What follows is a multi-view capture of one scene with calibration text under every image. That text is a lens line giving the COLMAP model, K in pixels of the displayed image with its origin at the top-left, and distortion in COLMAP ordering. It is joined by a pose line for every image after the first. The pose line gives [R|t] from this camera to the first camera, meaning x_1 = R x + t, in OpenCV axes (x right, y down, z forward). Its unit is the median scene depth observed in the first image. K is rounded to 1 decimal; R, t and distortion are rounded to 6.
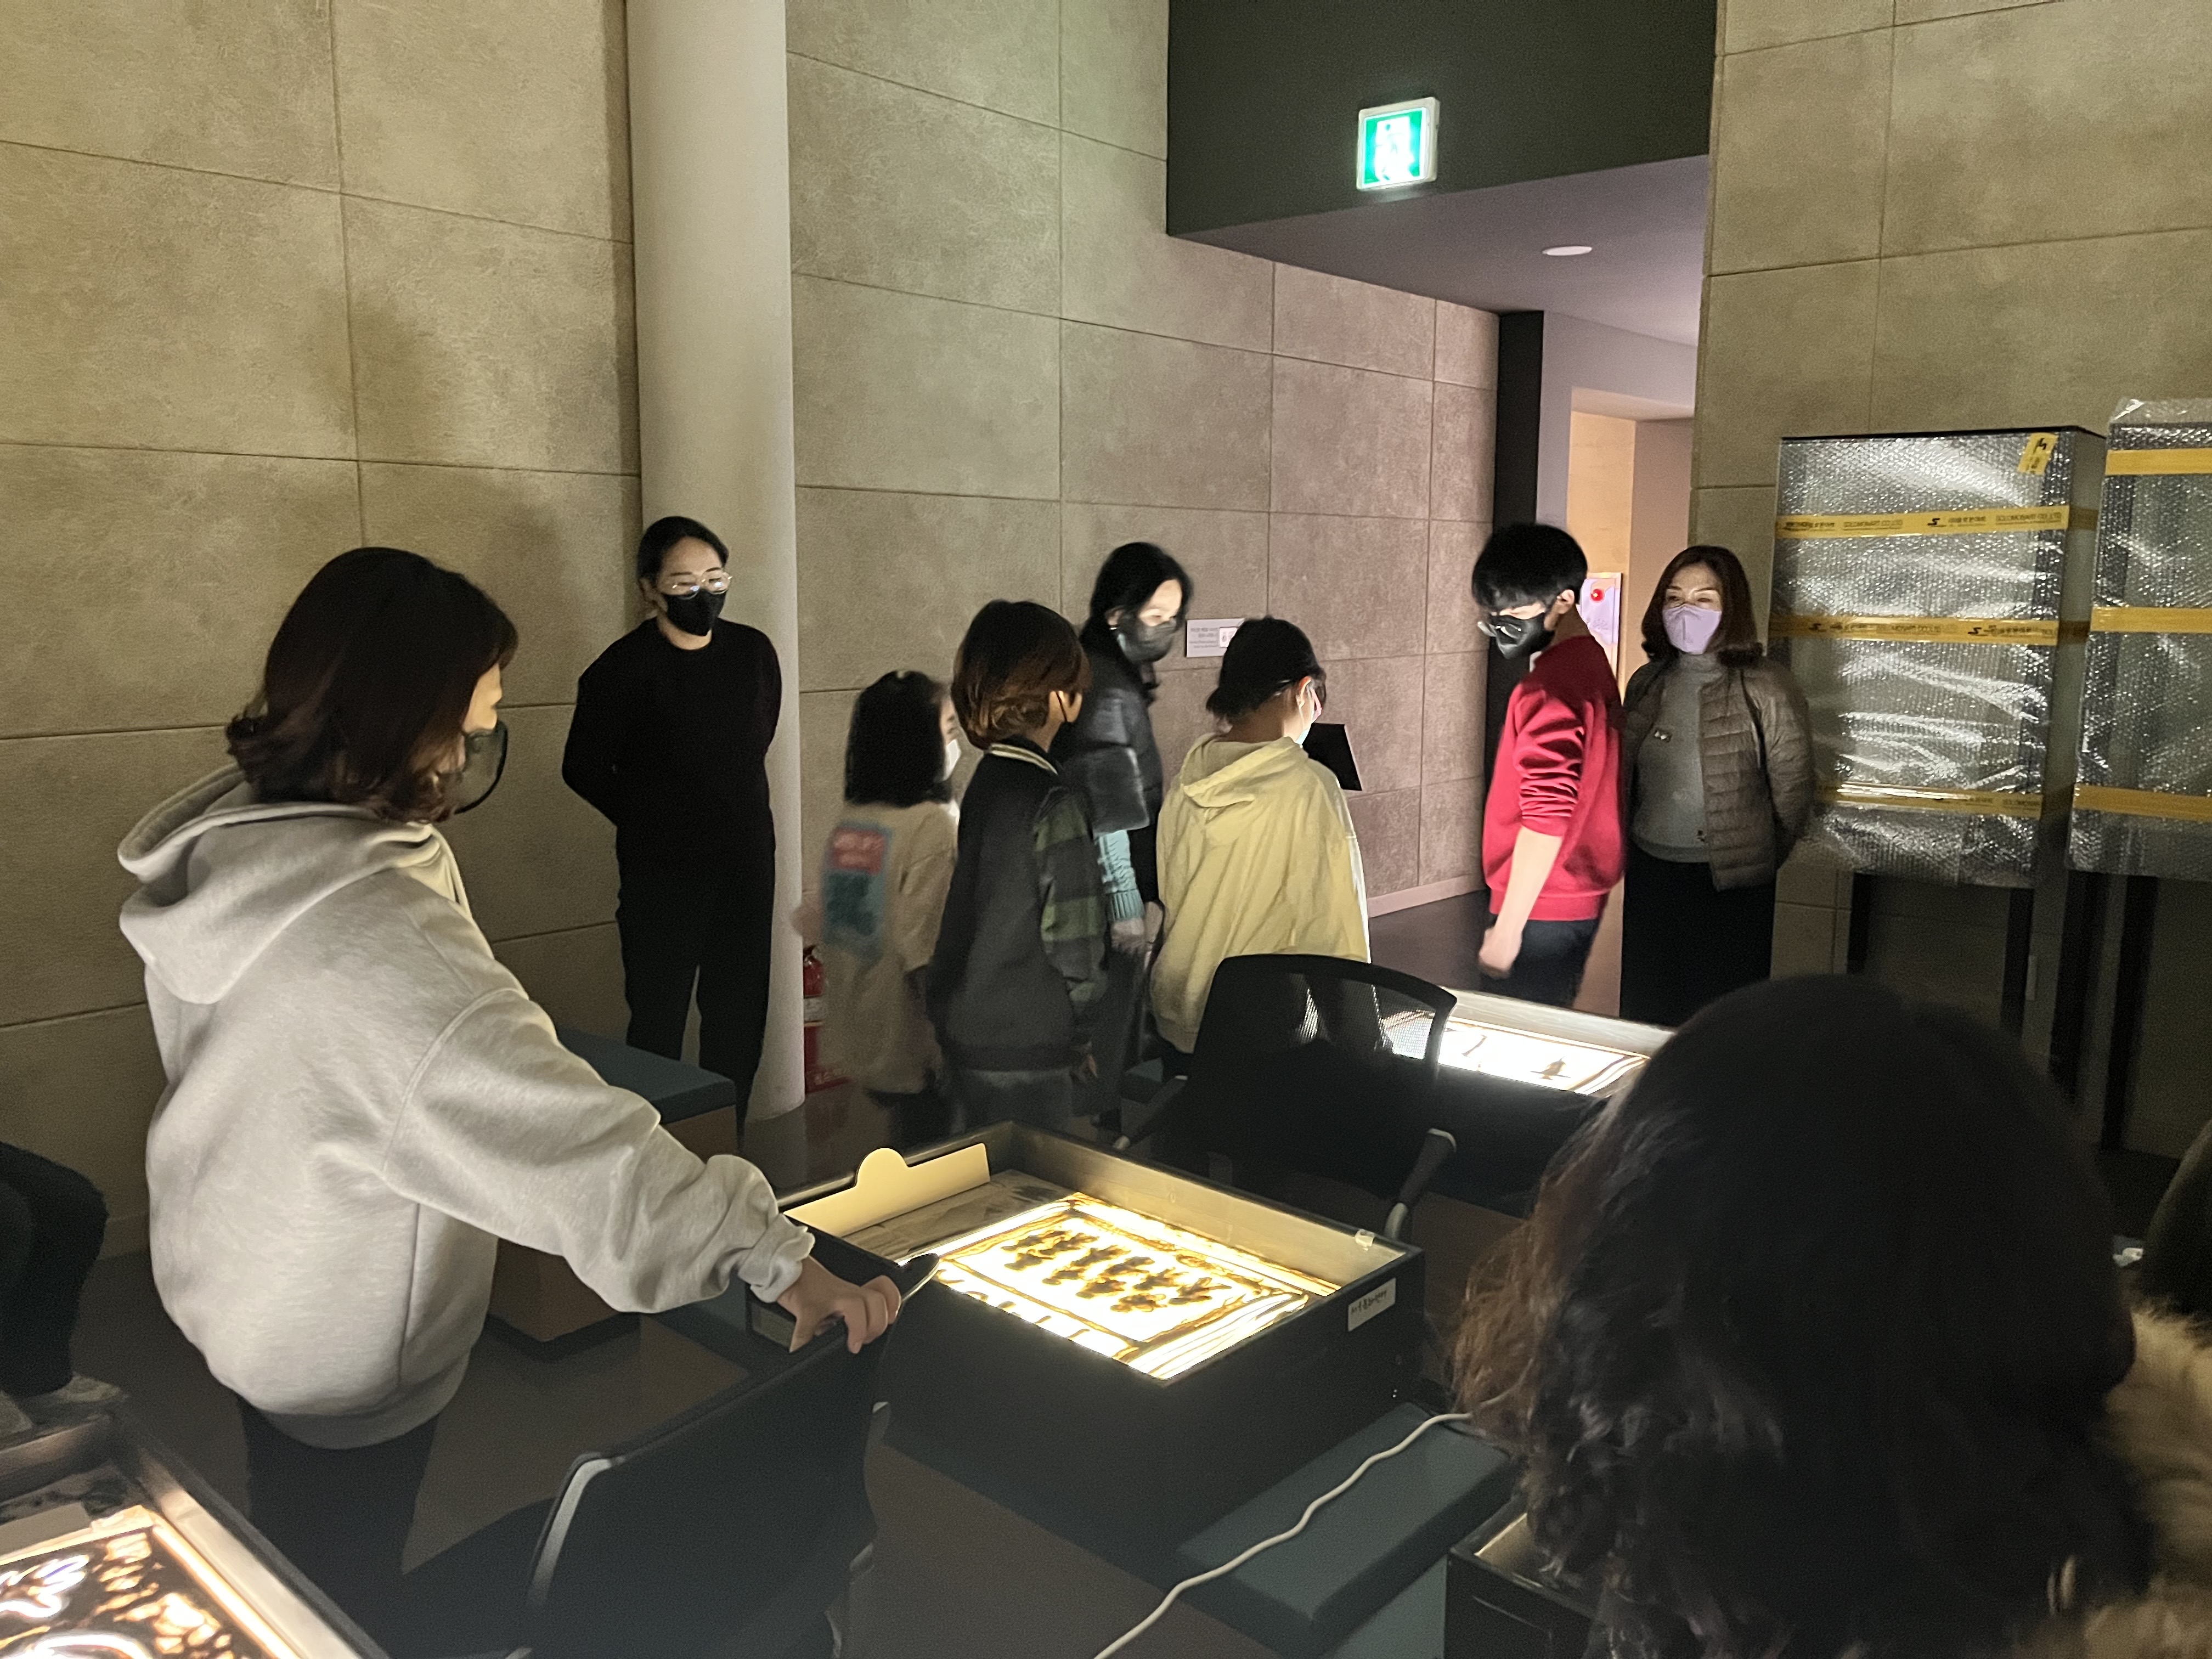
lens RADIAL K [[1711.4, 0, 1116.3], [0, 1711.4, 824.6], [0, 0, 1]] dist [0.060497, -0.005952]
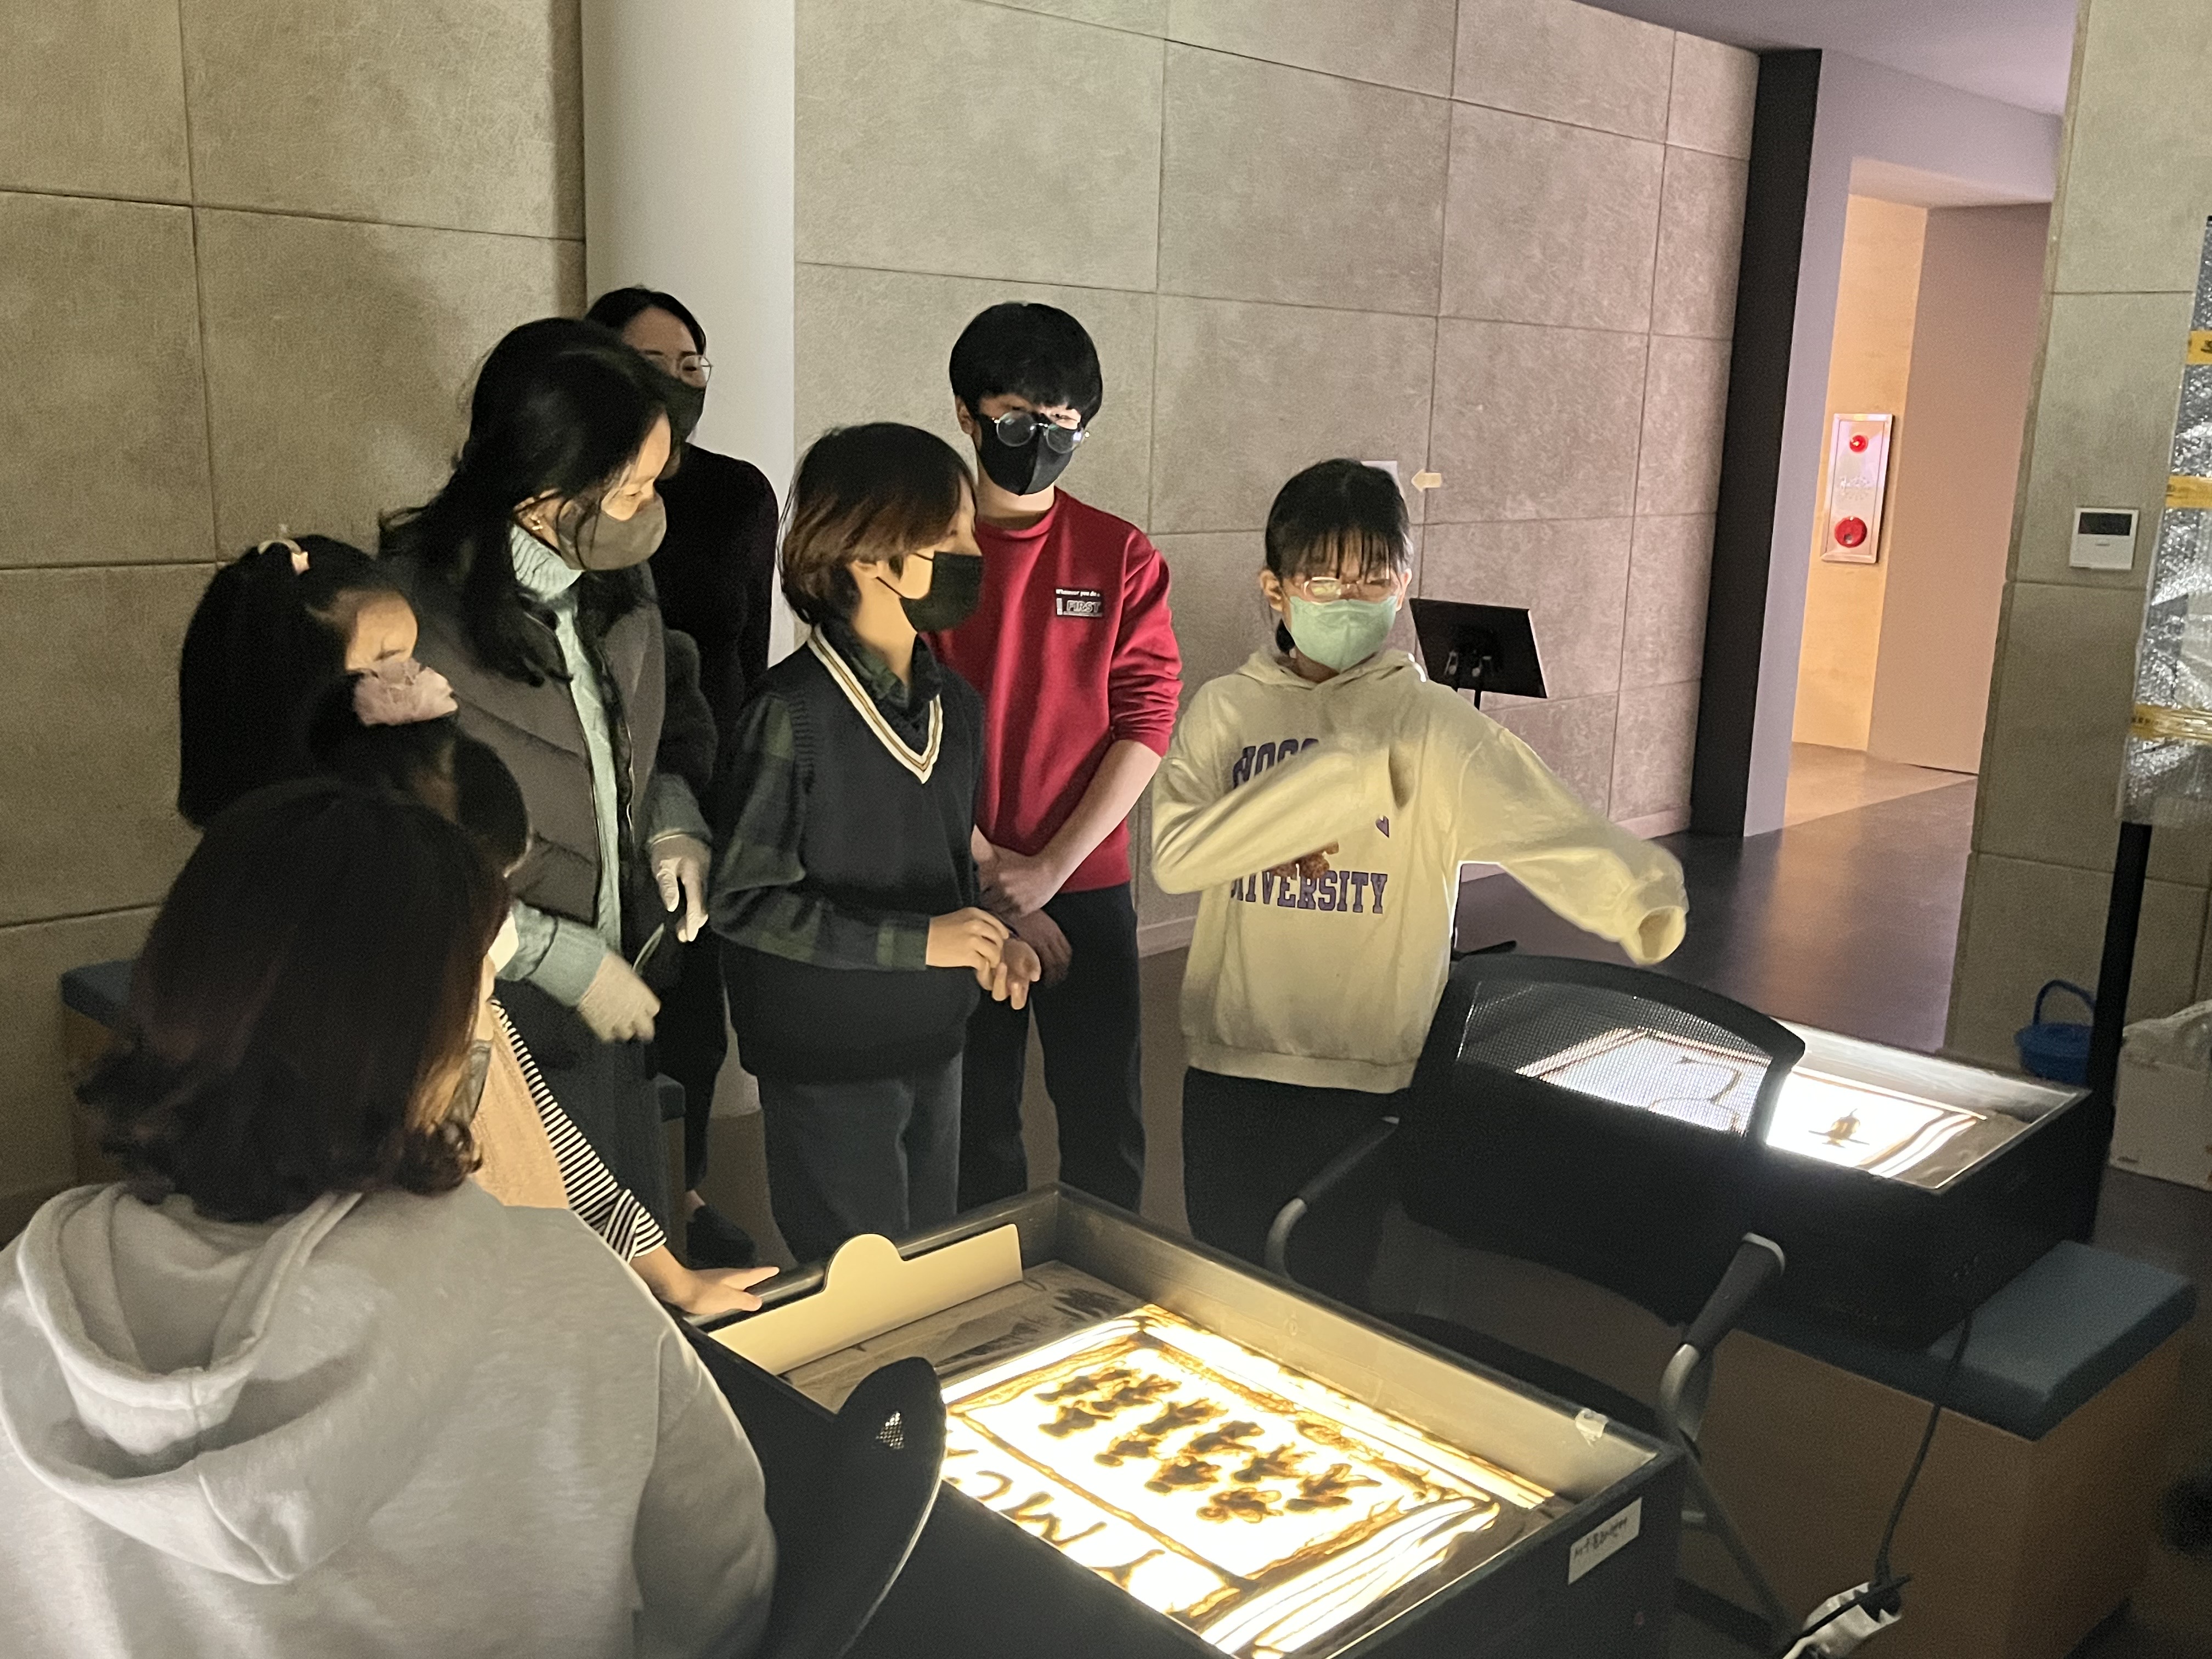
lens RADIAL K [[2020.2, 0, 1100.4], [0, 2020.2, 833.6], [0, 0, 1]] dist [0.030711, 0.000000]
pose [[0.998147, 0.037258, -0.048099, -0.009158], [-0.034083, 0.997289, 0.065219, -0.019568], [0.050399, -0.063458, 0.996711, 0.177664]]
